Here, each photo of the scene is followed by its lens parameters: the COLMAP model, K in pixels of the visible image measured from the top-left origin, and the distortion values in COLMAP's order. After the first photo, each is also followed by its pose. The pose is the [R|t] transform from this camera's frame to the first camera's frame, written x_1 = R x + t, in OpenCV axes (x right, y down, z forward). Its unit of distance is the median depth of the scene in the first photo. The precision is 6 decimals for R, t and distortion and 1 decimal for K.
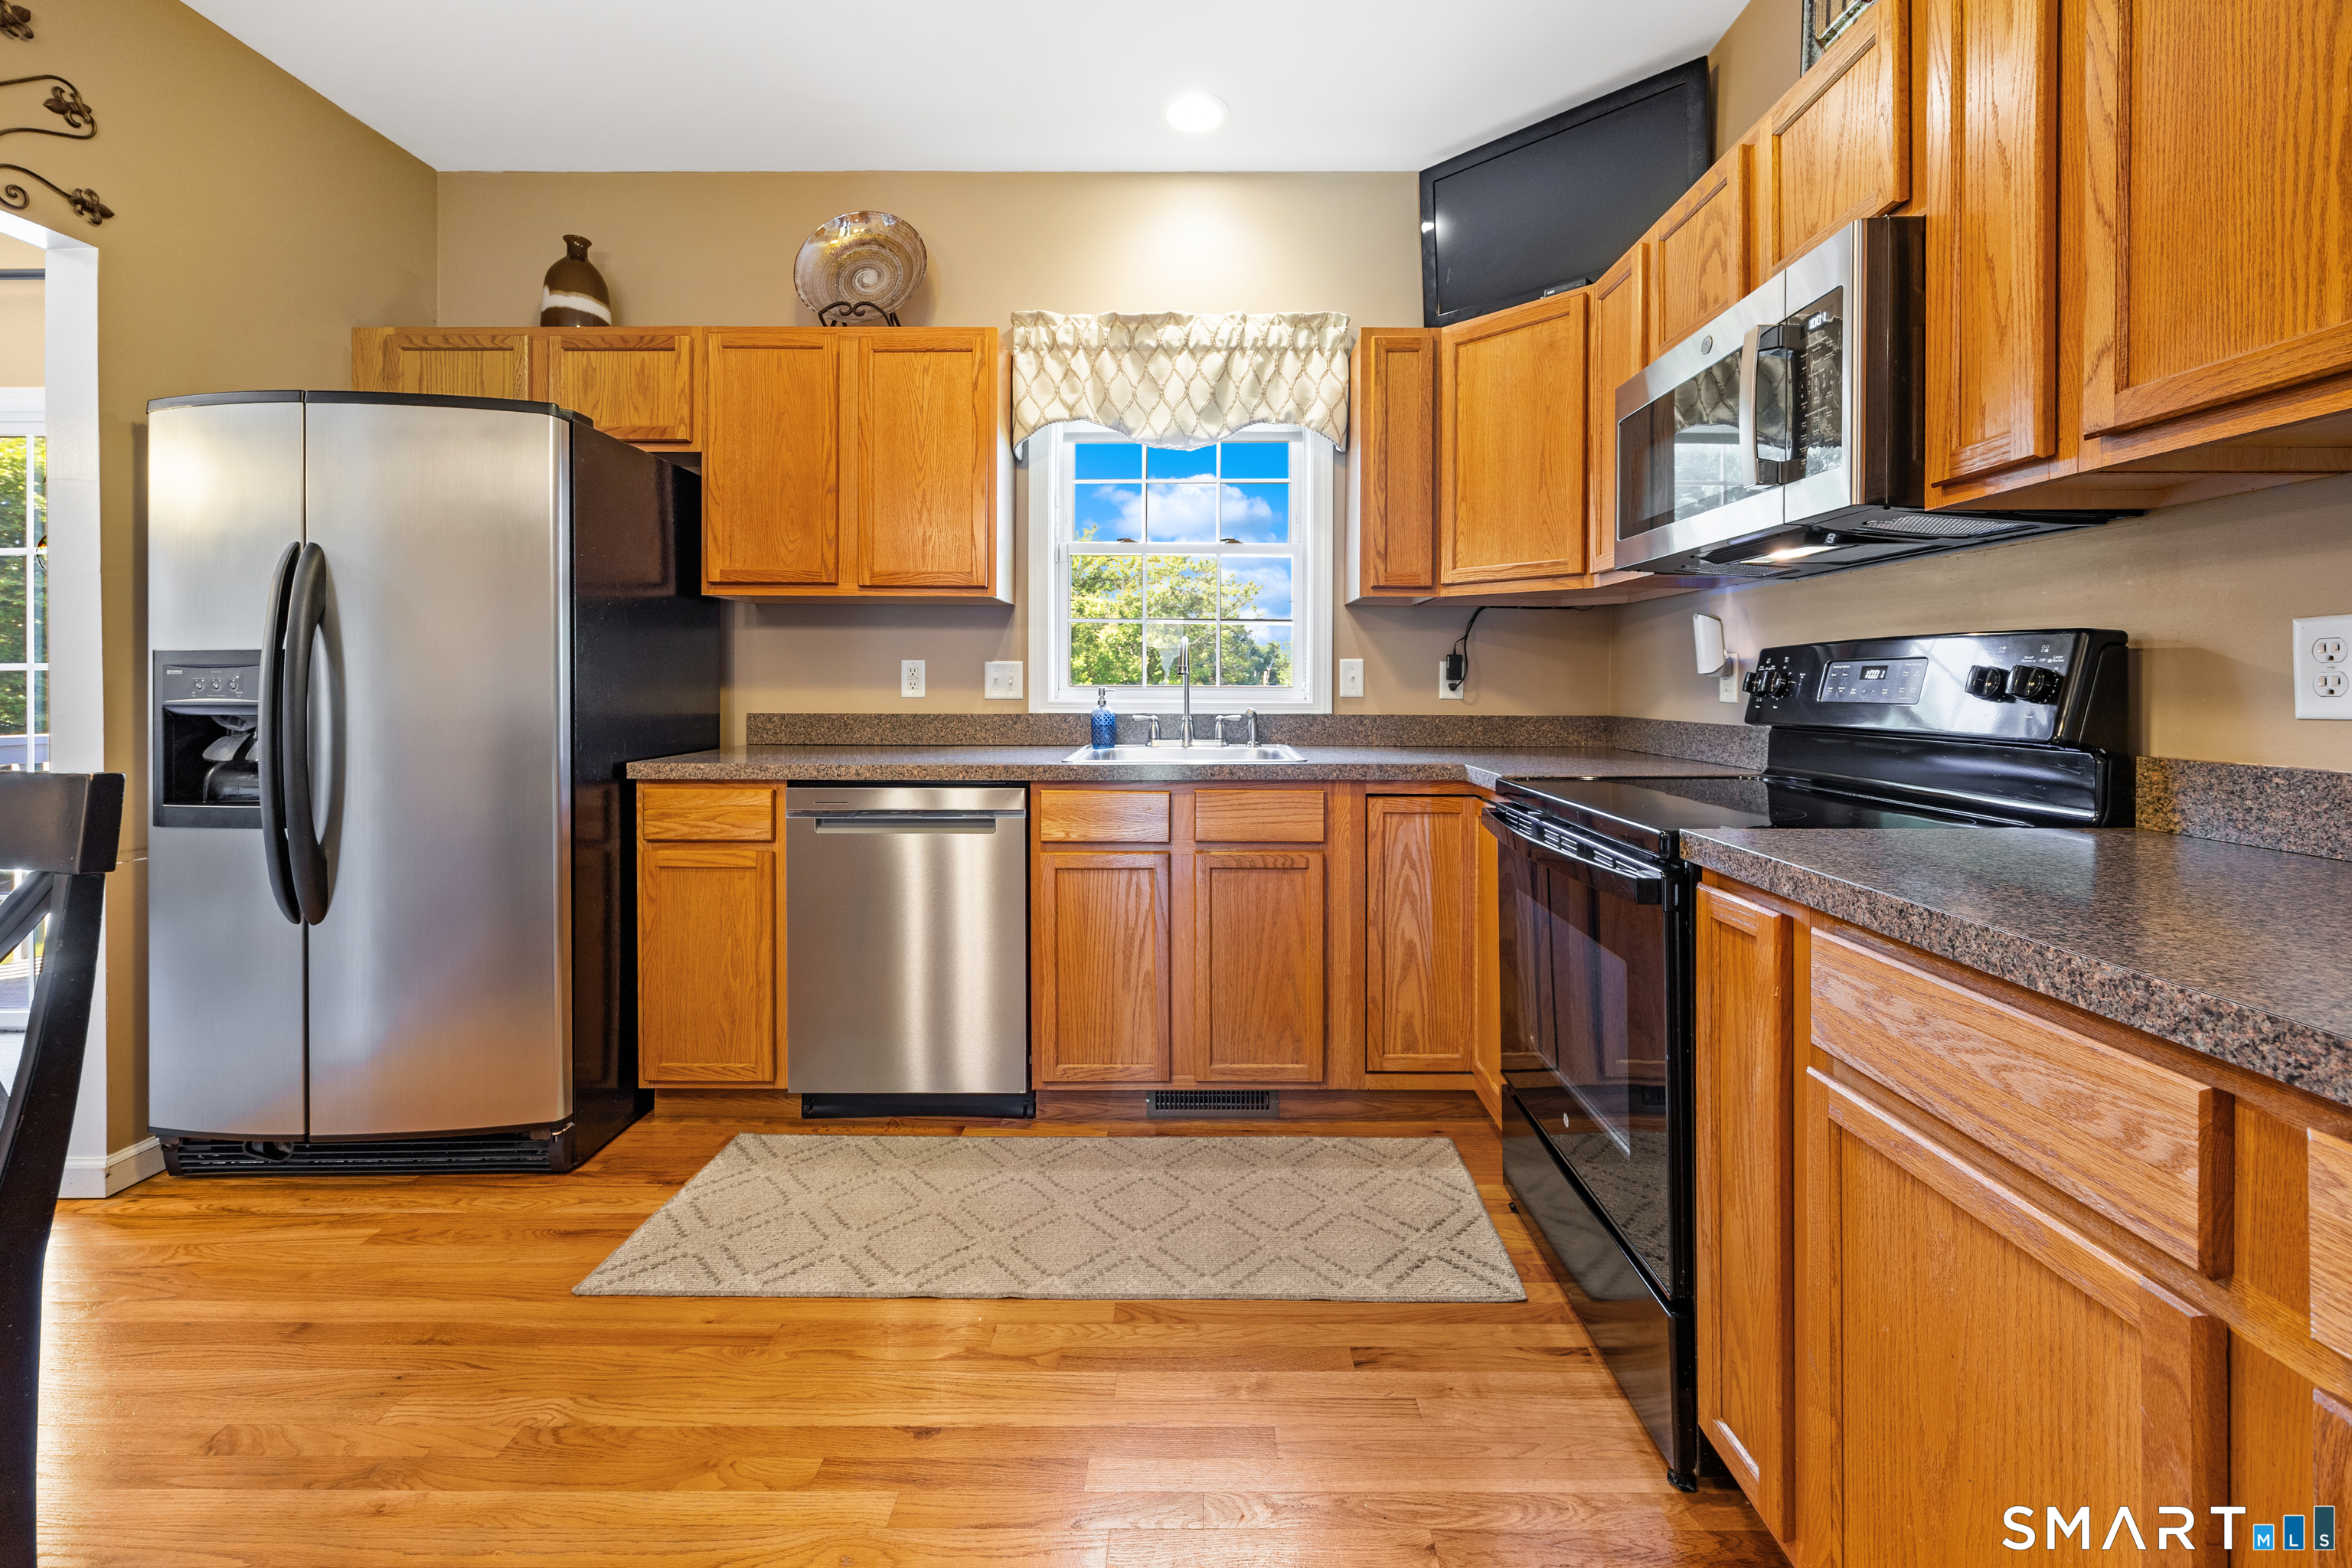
lens RADIAL K [[934.4, 0, 1190.7], [0, 934.4, 686.9], [0, 0, 1]] dist [0.000399, 0.000082]
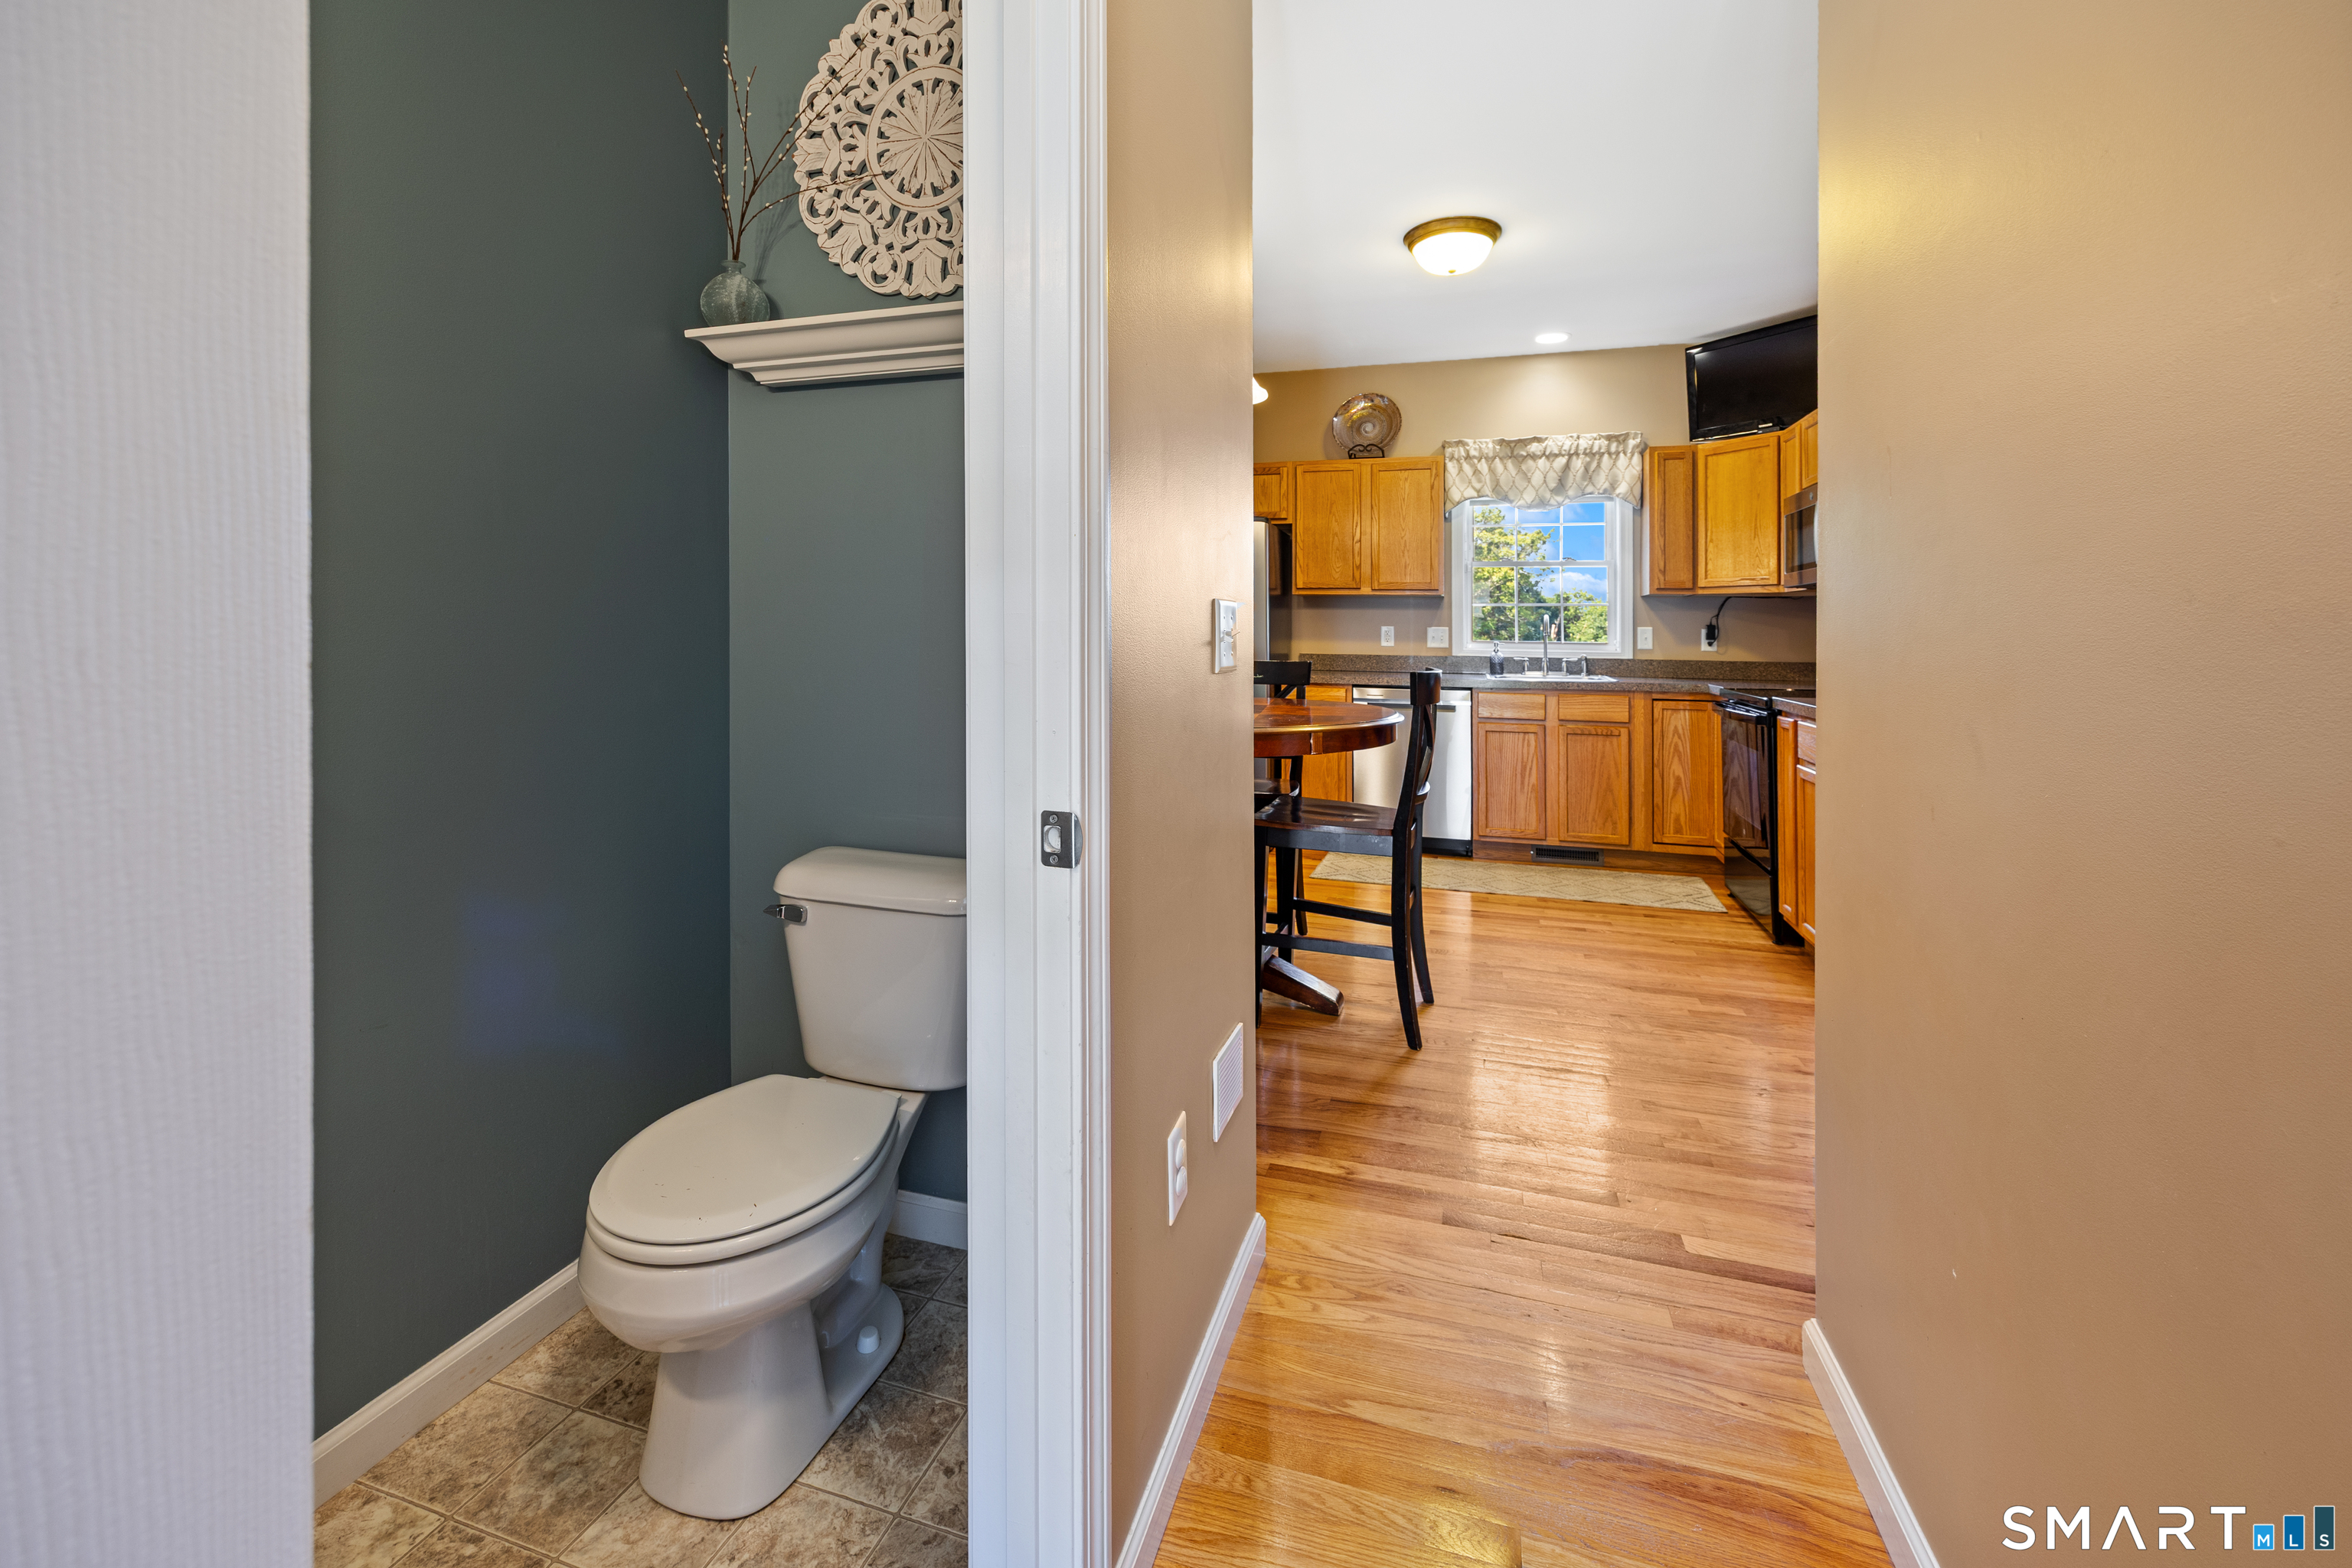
lens RADIAL K [[995.4, 0, 1163.9], [0, 995.4, 609.6], [0, 0, 1]] dist [-0.000991, -0.000067]
pose [[0.959176, 0.000343, -0.282810, -0.181740], [-0.007978, 0.999634, -0.025847, -0.008201], [0.282698, 0.027048, 0.958828, -1.150451]]
